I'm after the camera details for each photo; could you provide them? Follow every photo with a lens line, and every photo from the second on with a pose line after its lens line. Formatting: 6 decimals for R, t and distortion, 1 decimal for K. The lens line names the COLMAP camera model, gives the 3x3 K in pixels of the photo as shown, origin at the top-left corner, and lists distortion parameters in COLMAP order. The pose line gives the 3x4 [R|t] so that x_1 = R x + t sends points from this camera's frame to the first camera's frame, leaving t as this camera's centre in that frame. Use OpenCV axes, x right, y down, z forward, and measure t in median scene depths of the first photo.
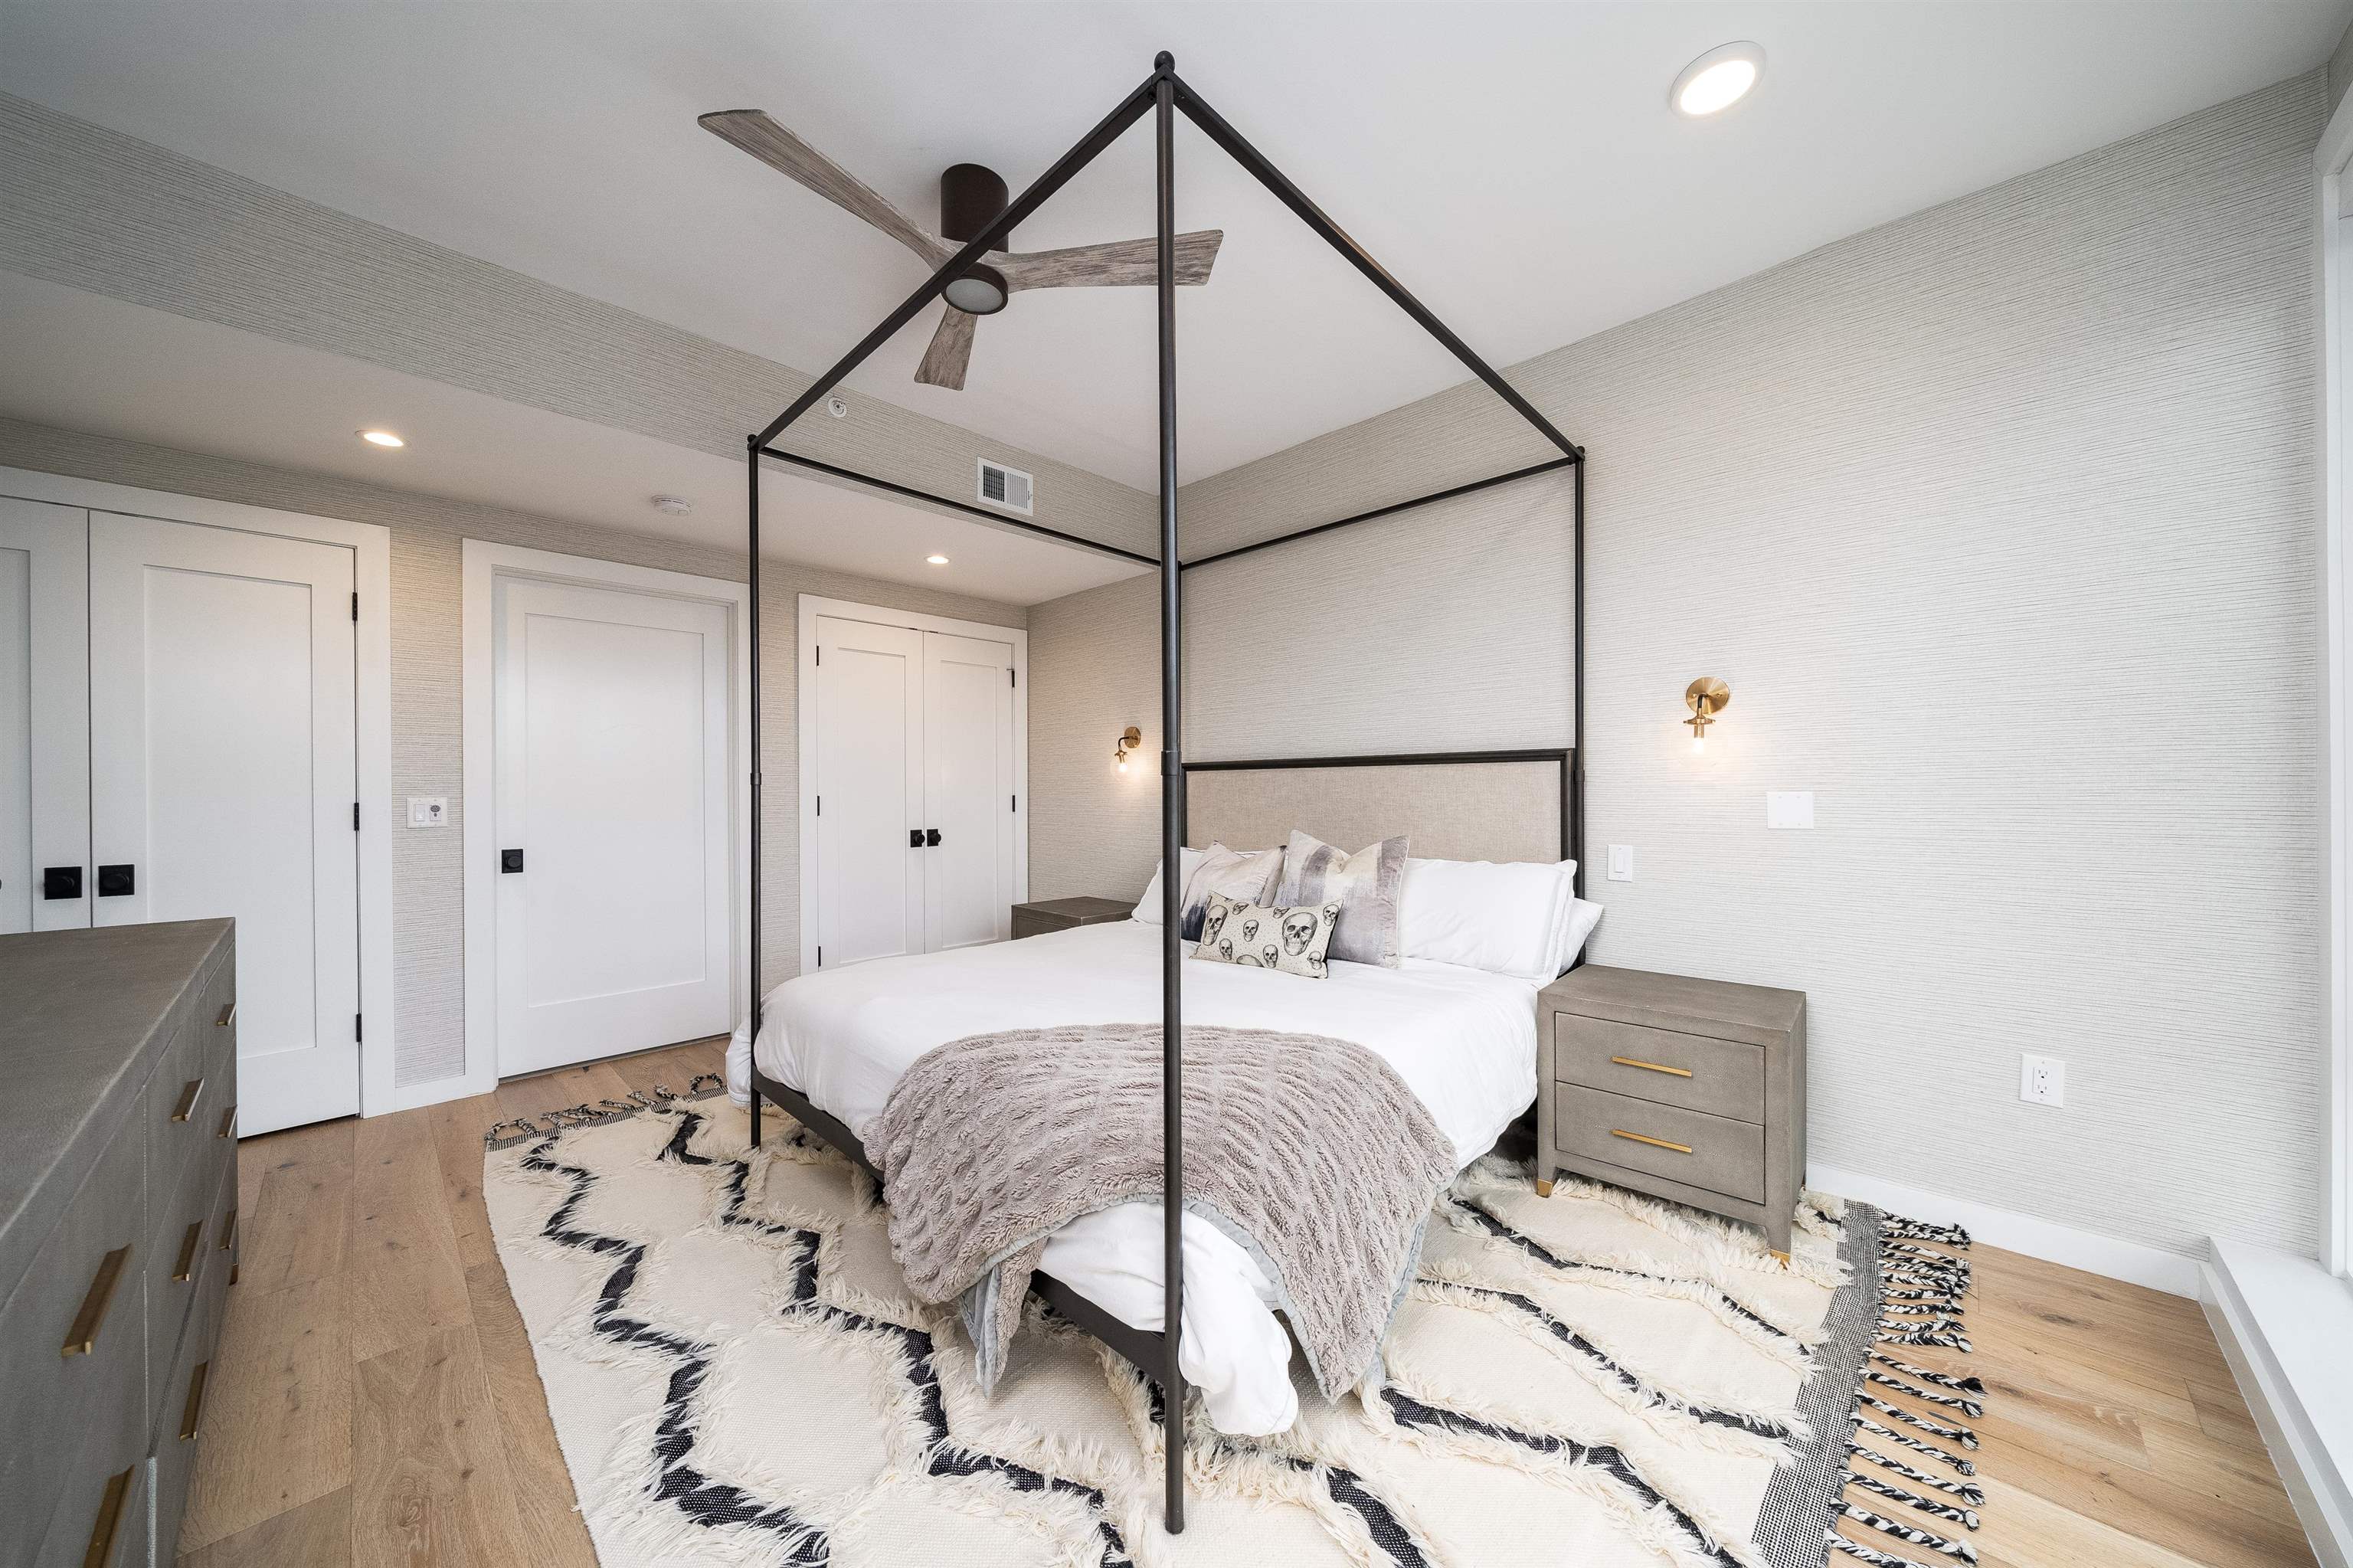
lens RADIAL K [[821.9, 0, 1192.0], [0, 821.9, 790.6], [0, 0, 1]] dist [-0.000318, -0.000034]
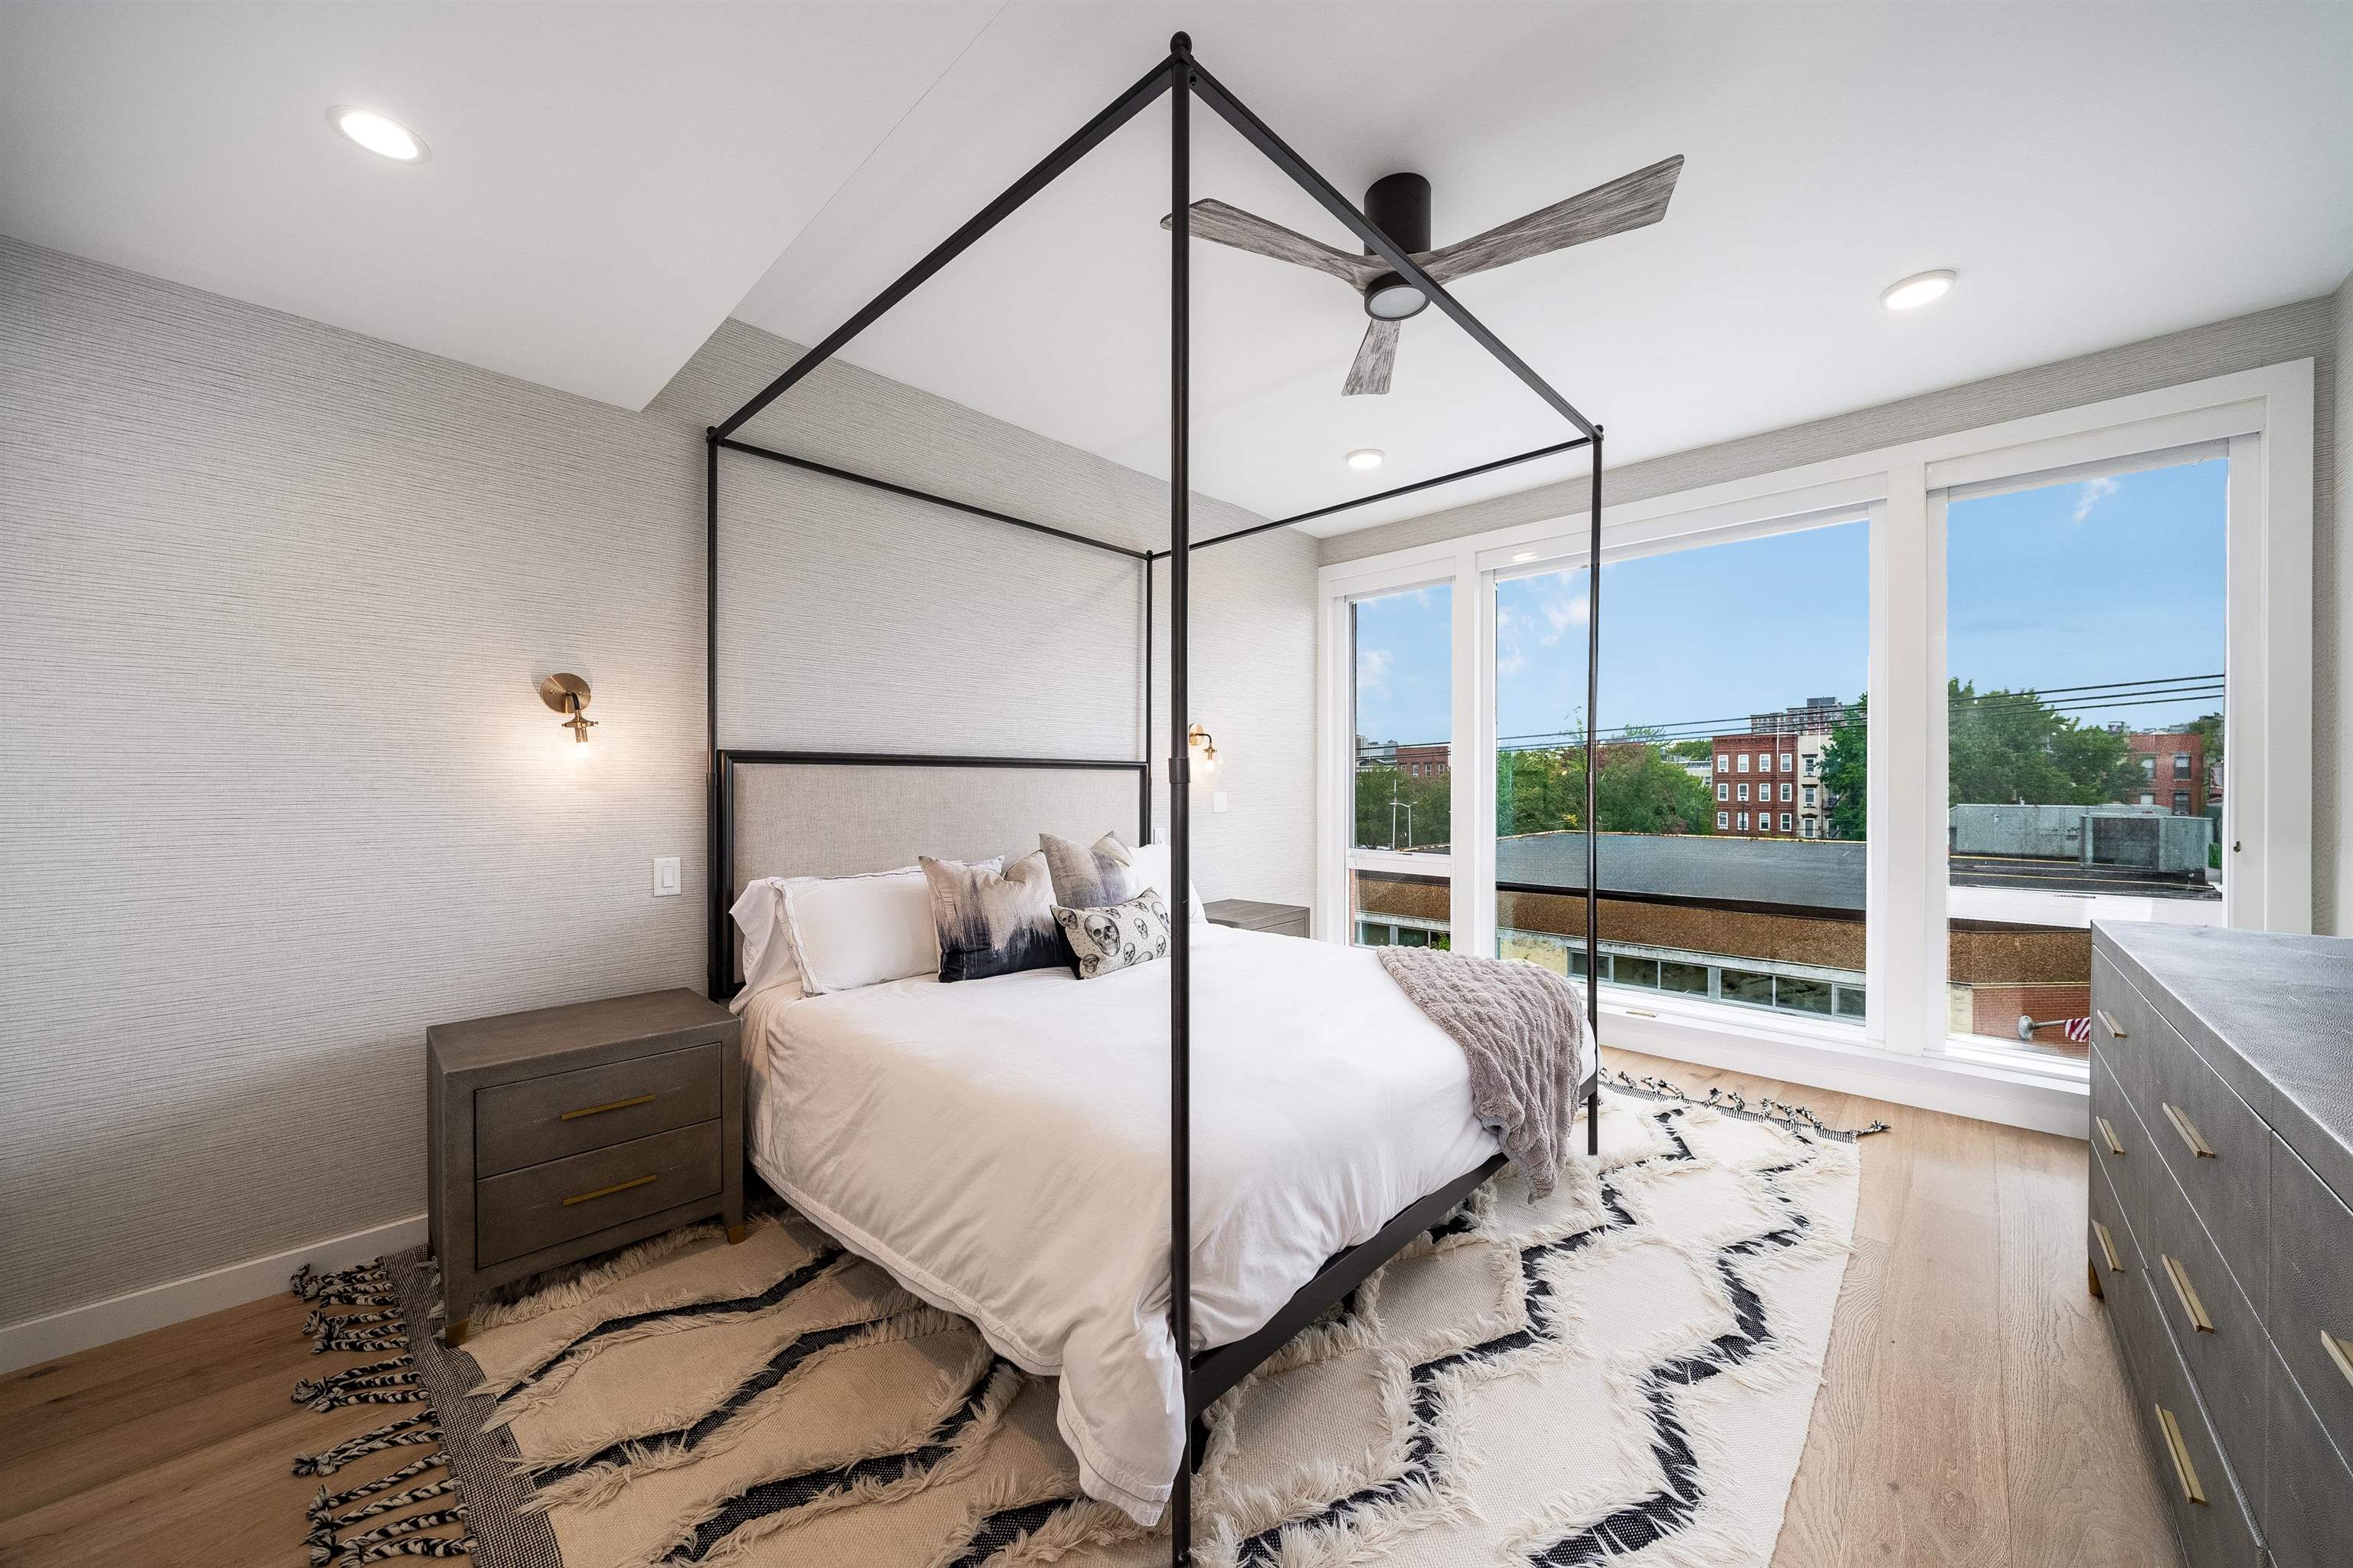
lens RADIAL K [[821.9, 0, 1192.0], [0, 821.9, 790.6], [0, 0, 1]] dist [-0.000318, -0.000034]
pose [[-0.013278, -0.000015, 0.999912, -0.980788], [0.002767, 0.999996, 0.000052, -0.001623], [-0.999908, 0.002768, -0.013278, 0.977151]]
